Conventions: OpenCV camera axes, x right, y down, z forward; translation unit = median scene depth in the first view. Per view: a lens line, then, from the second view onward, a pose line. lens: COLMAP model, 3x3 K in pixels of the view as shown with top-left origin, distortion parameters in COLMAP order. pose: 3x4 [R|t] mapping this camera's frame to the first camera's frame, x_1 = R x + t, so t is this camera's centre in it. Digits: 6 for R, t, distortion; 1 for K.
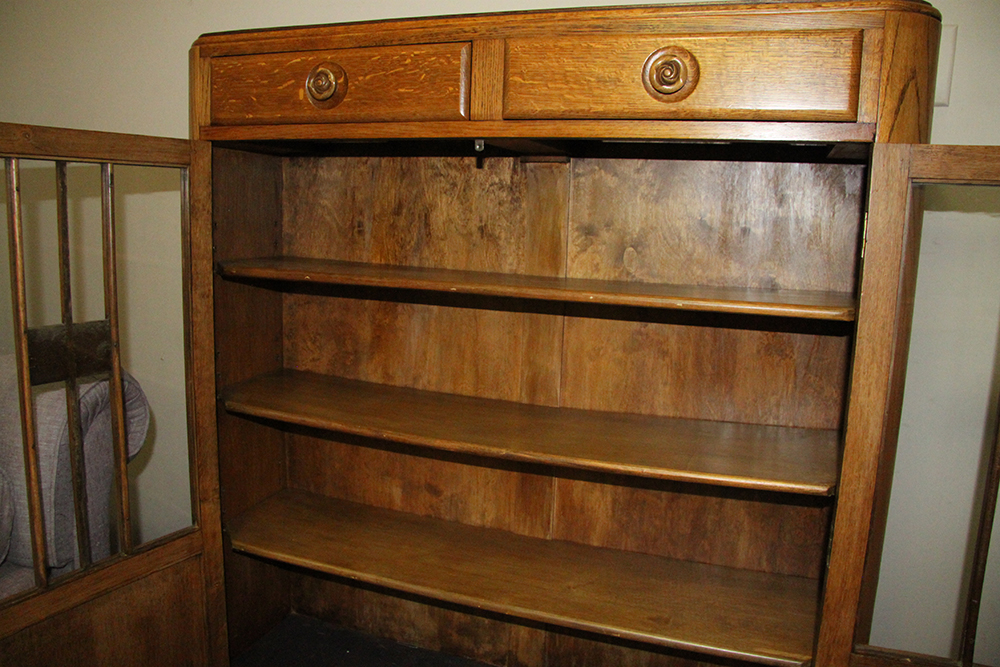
lens RADIAL K [[754.7, 0, 500.0], [0, 754.7, 333.5], [0, 0, 1]] dist [-0.133324, 0.008455]
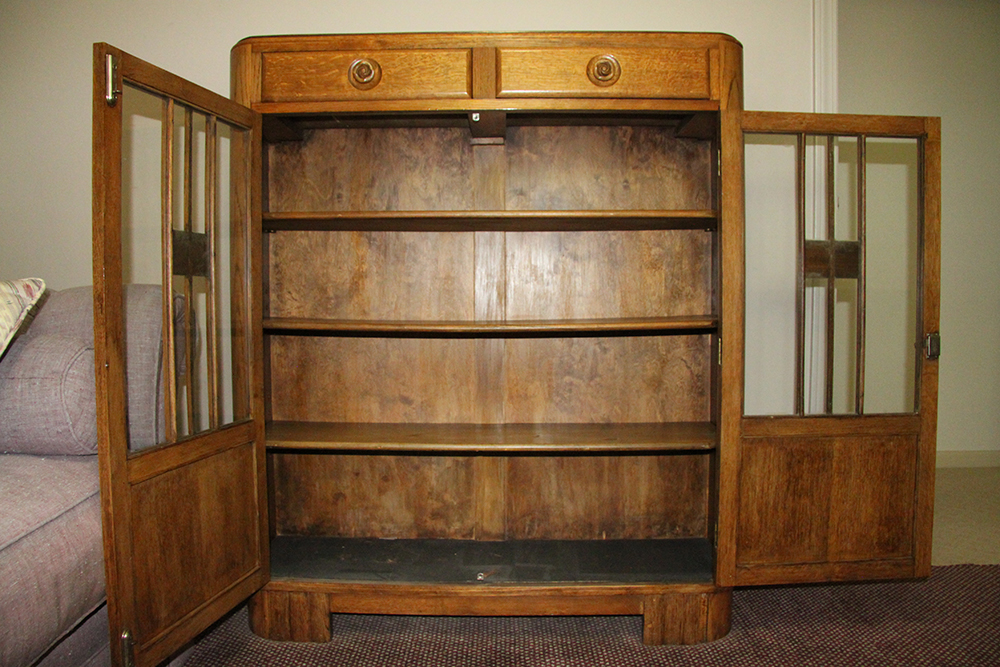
lens RADIAL K [[754.7, 0, 500.0], [0, 754.7, 333.5], [0, 0, 1]] dist [-0.133324, 0.008455]
pose [[0.945423, -0.051146, 0.321806, -0.459545], [0.086549, 0.991545, -0.096679, 0.311541], [-0.314140, 0.119255, 0.941857, -0.355421]]
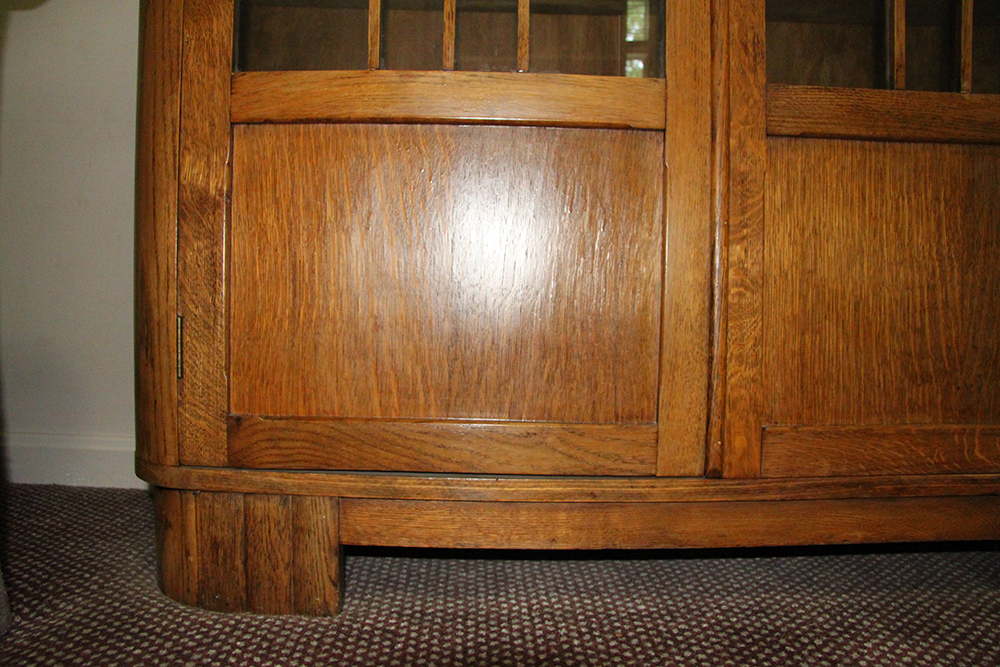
lens RADIAL K [[754.7, 0, 500.0], [0, 754.7, 333.5], [0, 0, 1]] dist [-0.133324, 0.008455]
pose [[0.935727, -0.032777, 0.351200, -0.426004], [0.073124, 0.992068, -0.102242, 0.584703], [-0.345063, 0.121351, 0.930701, 0.529453]]
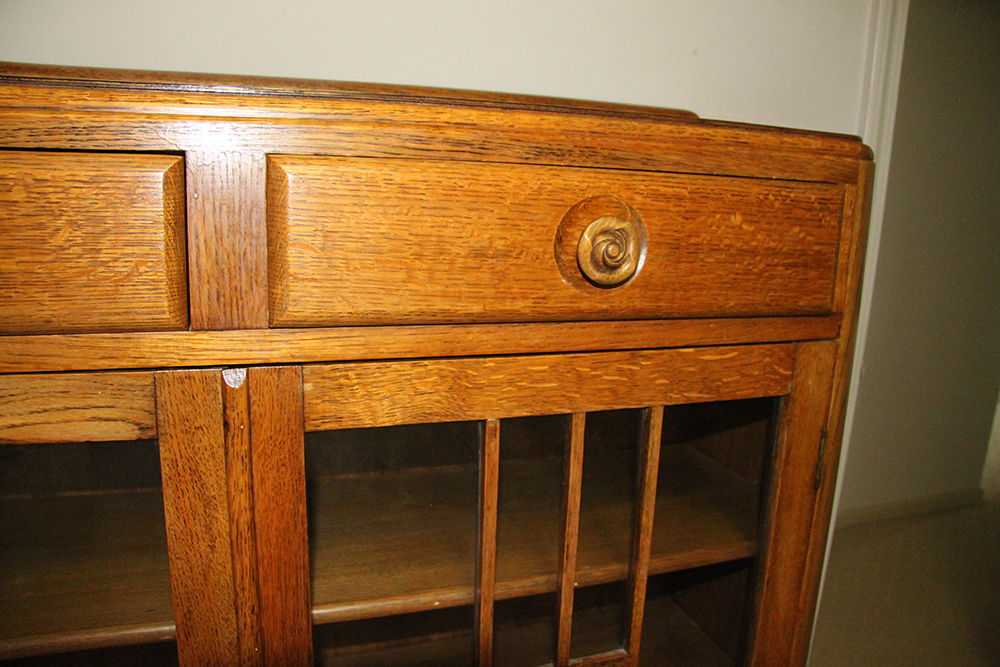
lens RADIAL K [[754.7, 0, 500.0], [0, 754.7, 333.5], [0, 0, 1]] dist [-0.133324, 0.008455]
pose [[0.775354, -0.138095, 0.616243, -0.157585], [0.086189, 0.989808, 0.113365, -0.292114], [-0.625618, -0.034784, 0.779354, 0.489618]]
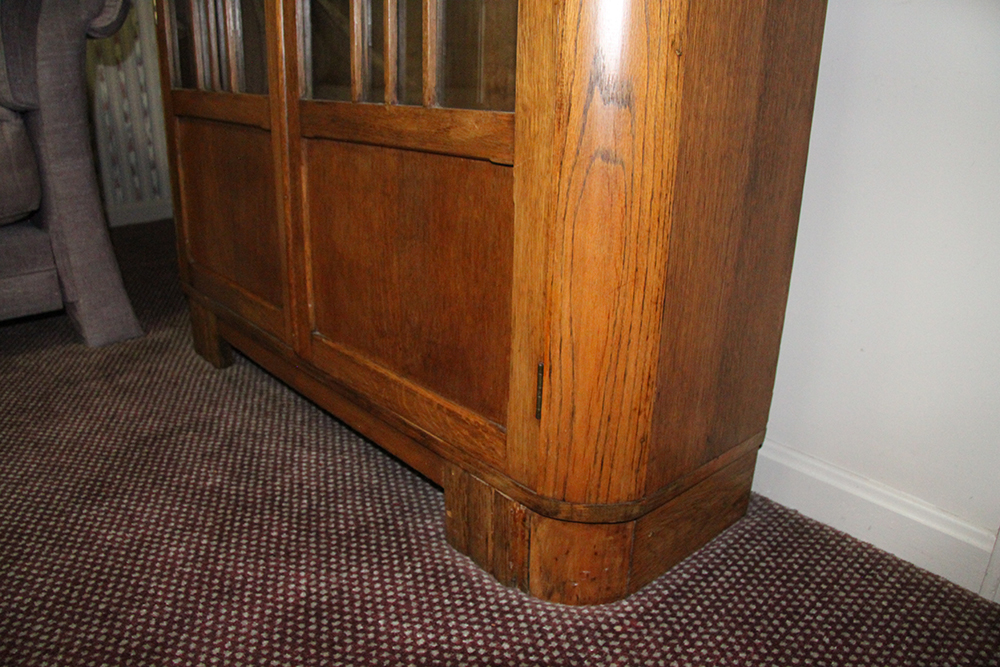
lens RADIAL K [[754.7, 0, 500.0], [0, 754.7, 333.5], [0, 0, 1]] dist [-0.133324, 0.008455]
pose [[0.878882, 0.145973, -0.454156, 0.627002], [-0.065327, 0.979892, 0.188533, 0.421500], [0.472545, -0.136030, 0.870745, 0.326018]]
